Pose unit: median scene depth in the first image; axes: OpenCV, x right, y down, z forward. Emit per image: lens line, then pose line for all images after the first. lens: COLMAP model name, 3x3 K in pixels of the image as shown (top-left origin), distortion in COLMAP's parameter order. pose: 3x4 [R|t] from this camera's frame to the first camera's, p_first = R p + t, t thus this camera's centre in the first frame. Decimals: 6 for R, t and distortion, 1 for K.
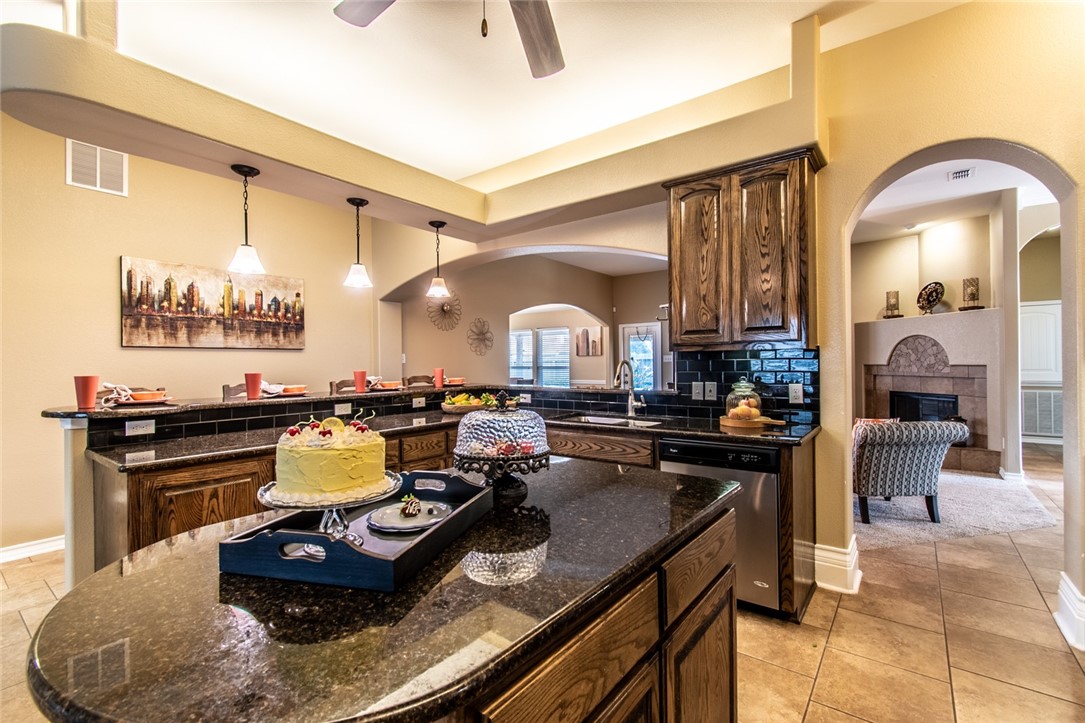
lens RADIAL K [[483.0, 0, 540.4], [0, 483.0, 362.1], [0, 0, 1]] dist [0.004067, -0.000717]
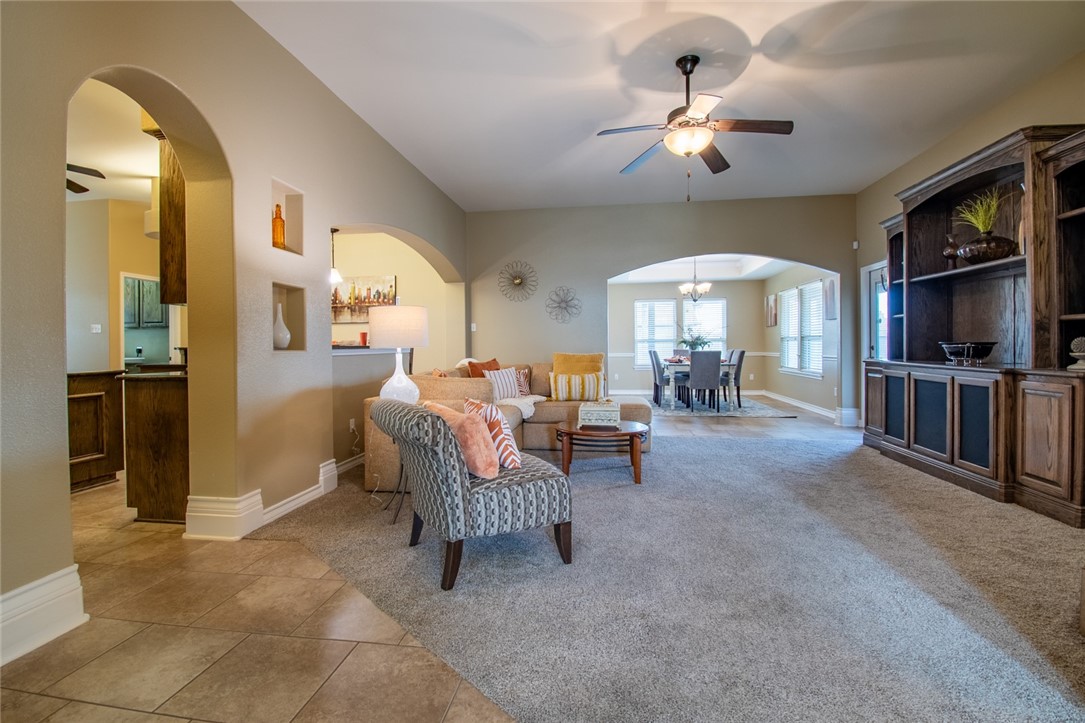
lens RADIAL K [[495.8, 0, 540.6], [0, 495.8, 348.4], [0, 0, 1]] dist [0.019862, -0.024657]
pose [[0.487791, 0.010706, -0.872895, 1.116796], [0.003500, 0.999893, 0.014219, 0.035756], [0.872953, -0.009991, 0.487701, 0.662684]]
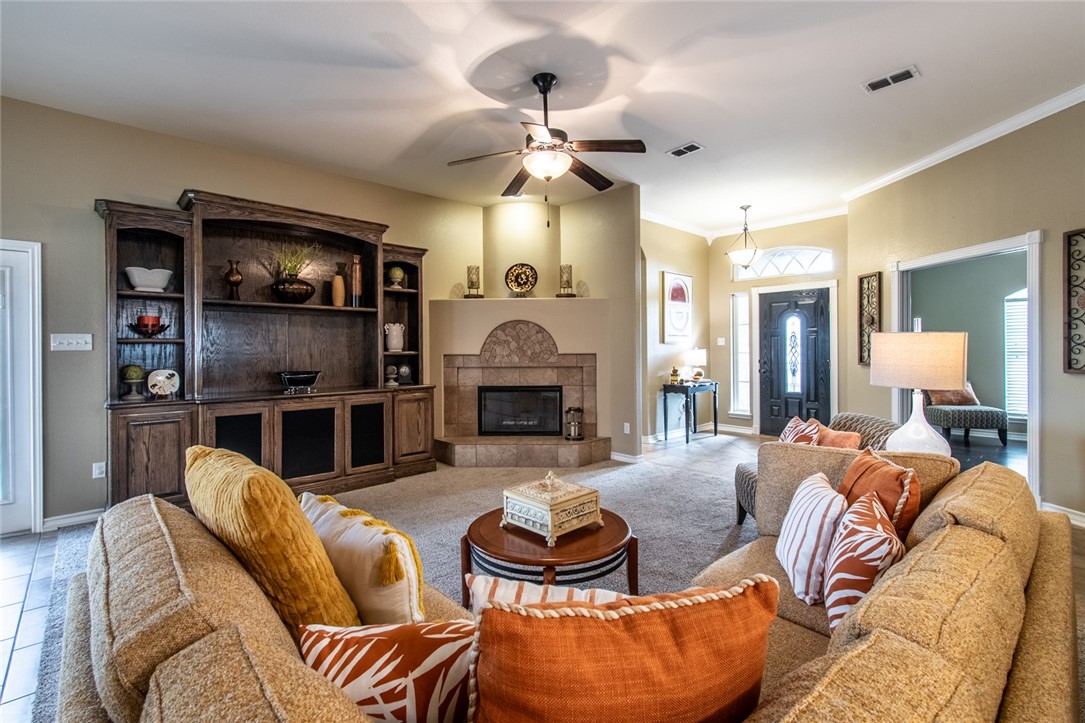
lens RADIAL K [[486.4, 0, 540.3], [0, 486.4, 348.8], [0, 0, 1]] dist [0.004194, -0.000087]
pose [[0.167339, 0.010983, 0.985838, -0.110483], [0.005655, 0.999911, -0.012100, 0.009856], [-0.985883, 0.007600, 0.167262, 1.114318]]
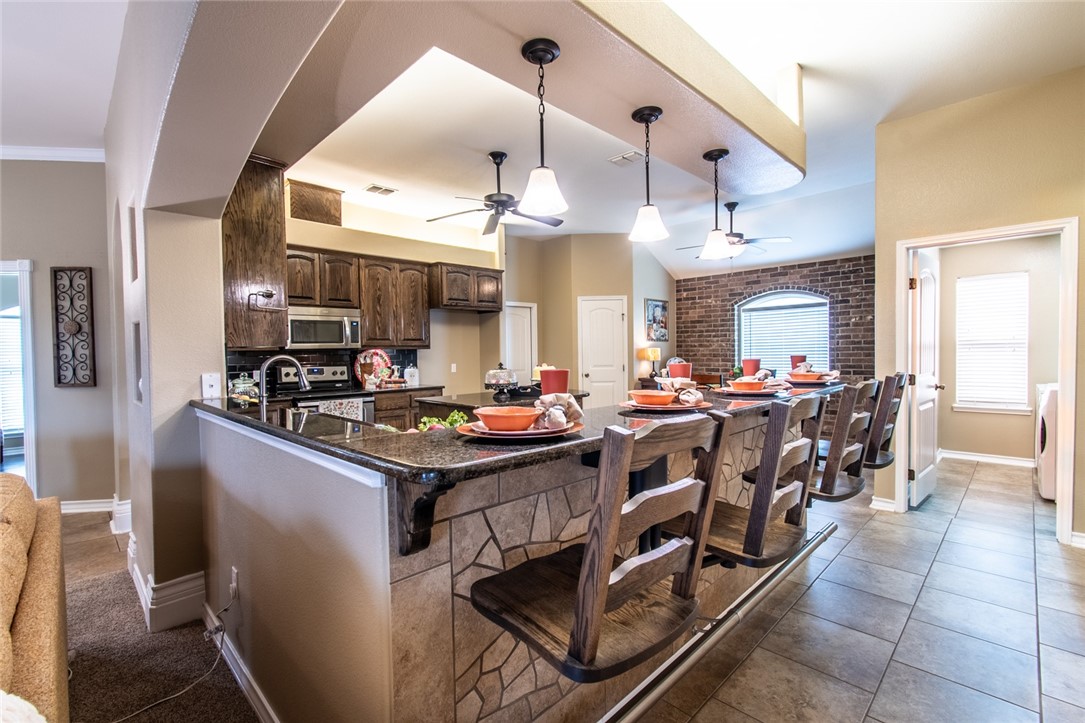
lens RADIAL K [[483.0, 0, 540.4], [0, 483.0, 362.1], [0, 0, 1]] dist [0.004067, -0.000717]
pose [[-0.990674, 0.022714, 0.134348, -0.218978], [0.025925, 0.999417, 0.022199, 0.000539], [-0.133766, 0.025474, -0.990686, 1.192409]]
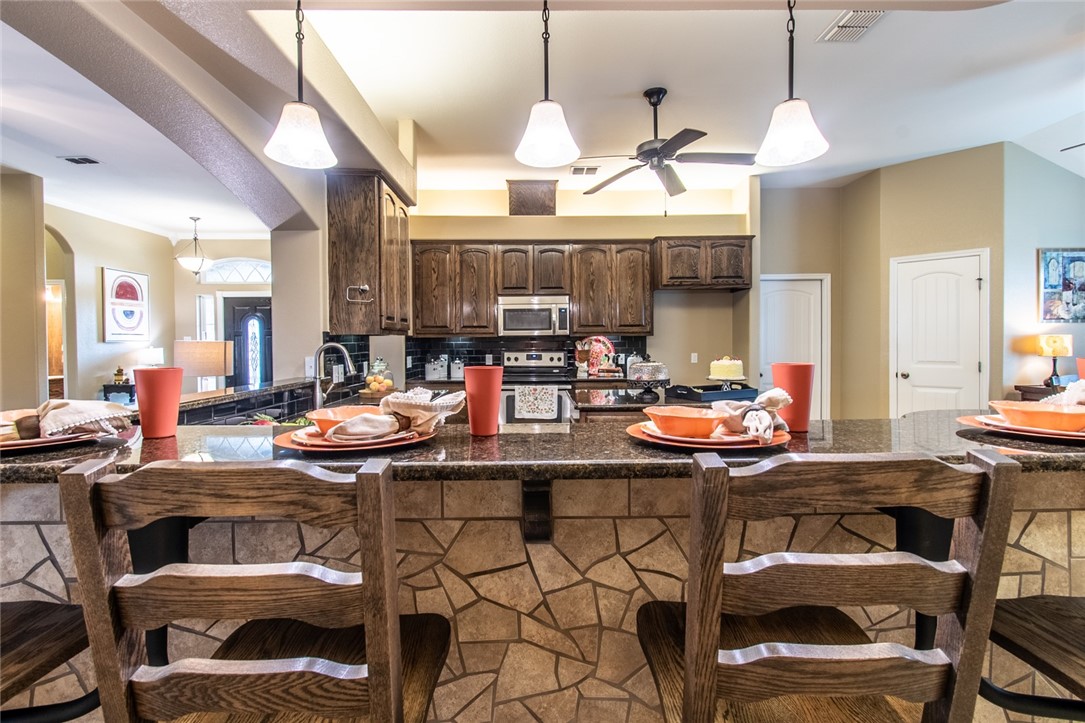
lens RADIAL K [[486.4, 0, 540.3], [0, 486.4, 348.8], [0, 0, 1]] dist [0.004194, -0.000087]
pose [[-0.620643, 0.002610, 0.784089, -0.491864], [0.015123, 0.999848, 0.008642, 0.003627], [-0.783948, 0.017221, -0.620588, 0.884807]]
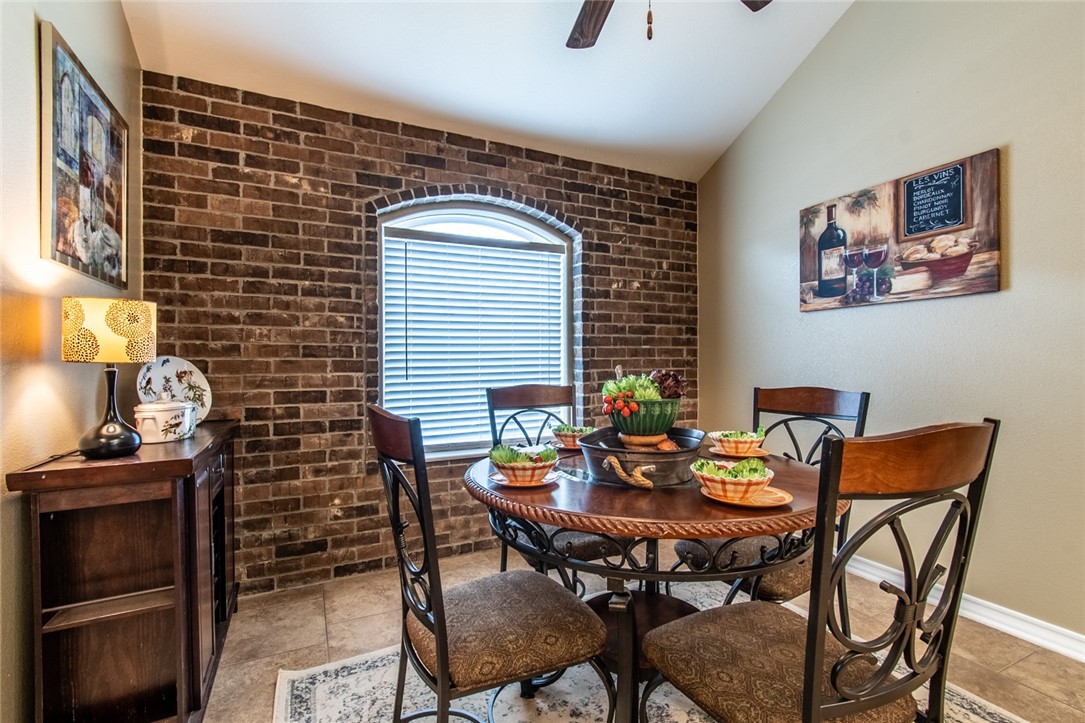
lens RADIAL K [[483.0, 0, 540.4], [0, 483.0, 362.1], [0, 0, 1]] dist [0.004067, -0.000717]
pose [[-0.446808, 0.013336, -0.894530, -0.223816], [0.010309, 0.999899, 0.009758, 0.038712], [0.894570, -0.004862, -0.446901, -0.049142]]
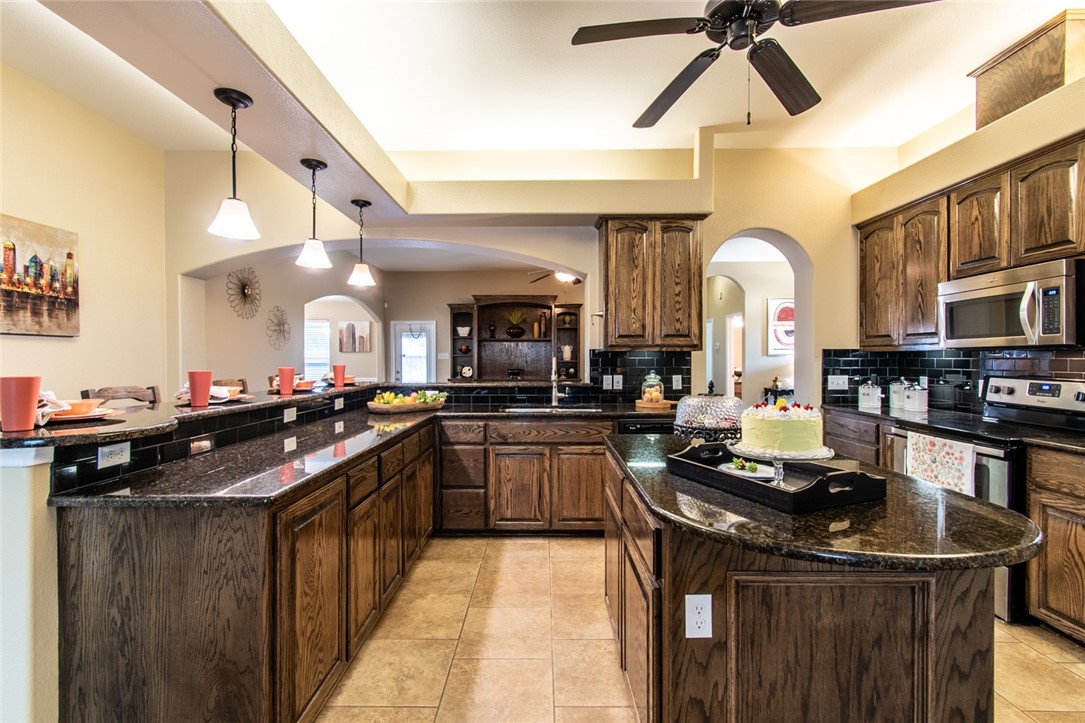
lens RADIAL K [[483.0, 0, 540.4], [0, 483.0, 362.1], [0, 0, 1]] dist [0.004067, -0.000717]
pose [[0.796983, 0.003280, 0.603992, -0.395853], [-0.006539, 0.999974, 0.003198, 0.002399], [-0.603966, -0.006498, 0.796984, 0.069143]]
